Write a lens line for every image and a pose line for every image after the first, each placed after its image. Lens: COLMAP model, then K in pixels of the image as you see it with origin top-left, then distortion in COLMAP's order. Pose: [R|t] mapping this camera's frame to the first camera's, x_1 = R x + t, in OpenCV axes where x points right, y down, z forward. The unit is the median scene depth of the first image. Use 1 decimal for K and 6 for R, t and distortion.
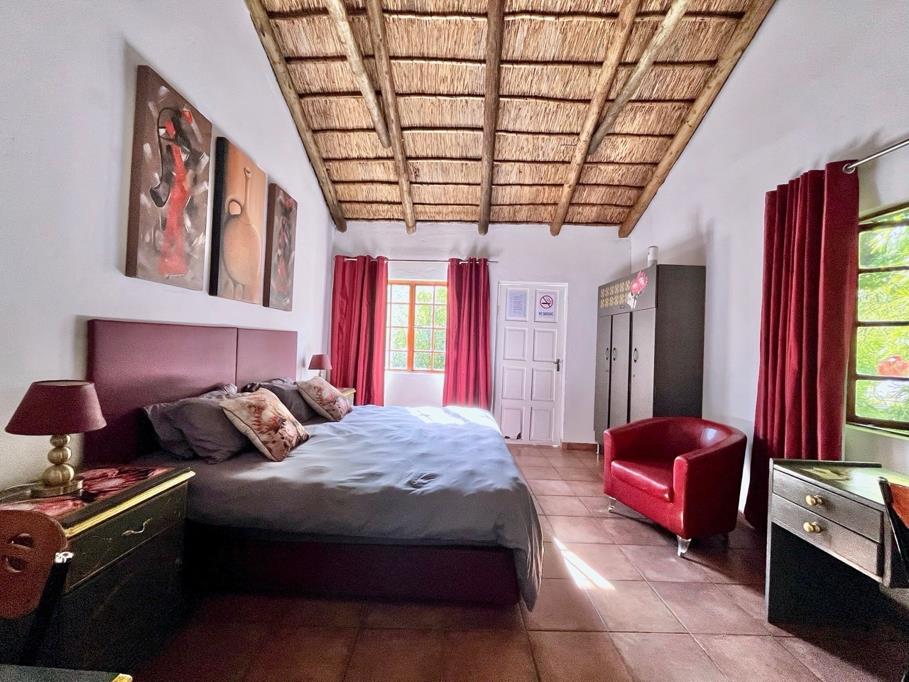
lens RADIAL K [[368.1, 0, 454.4], [0, 368.1, 341.5], [0, 0, 1]] dist [-0.003721, -0.000175]
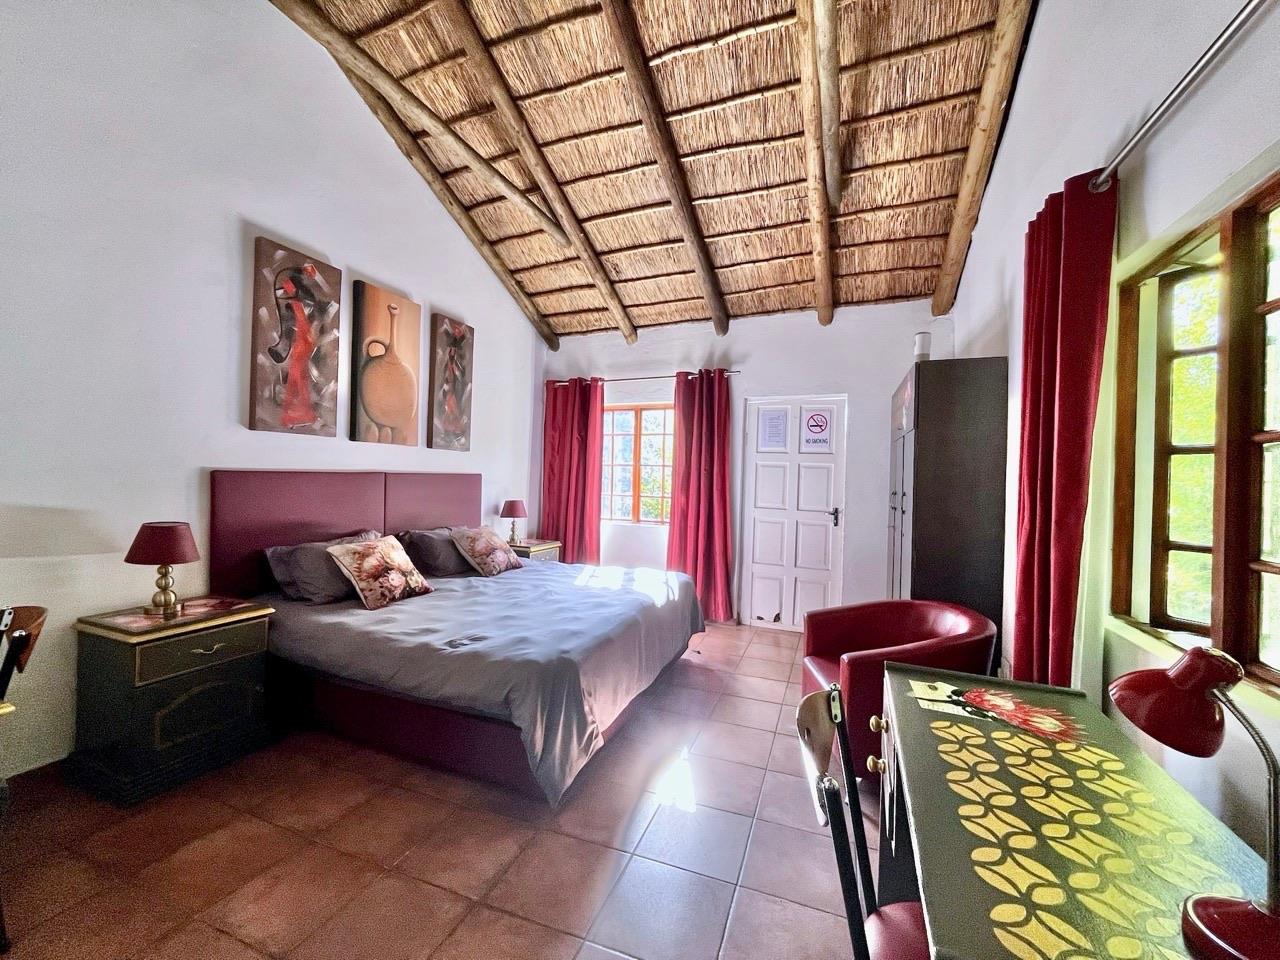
lens RADIAL K [[518.4, 0, 639.5], [0, 518.4, 480.1], [0, 0, 1]] dist [-0.003721, -0.000175]
pose [[0.931089, -0.011348, -0.364614, 0.361167], [0.010546, 0.999936, -0.004190, -0.003425], [0.364638, 0.000056, 0.931149, -0.012132]]
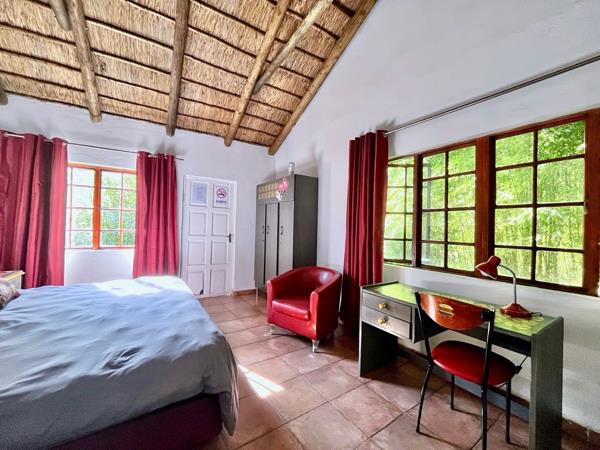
lens RADIAL K [[243.0, 0, 299.5], [0, 243.0, 225.1], [0, 0, 1]] dist [-0.003721, -0.000175]
pose [[0.830105, -0.008721, 0.557539, -0.024471], [0.000791, 0.999895, 0.014463, 0.000124], [-0.557606, -0.011564, 0.830025, 0.082099]]
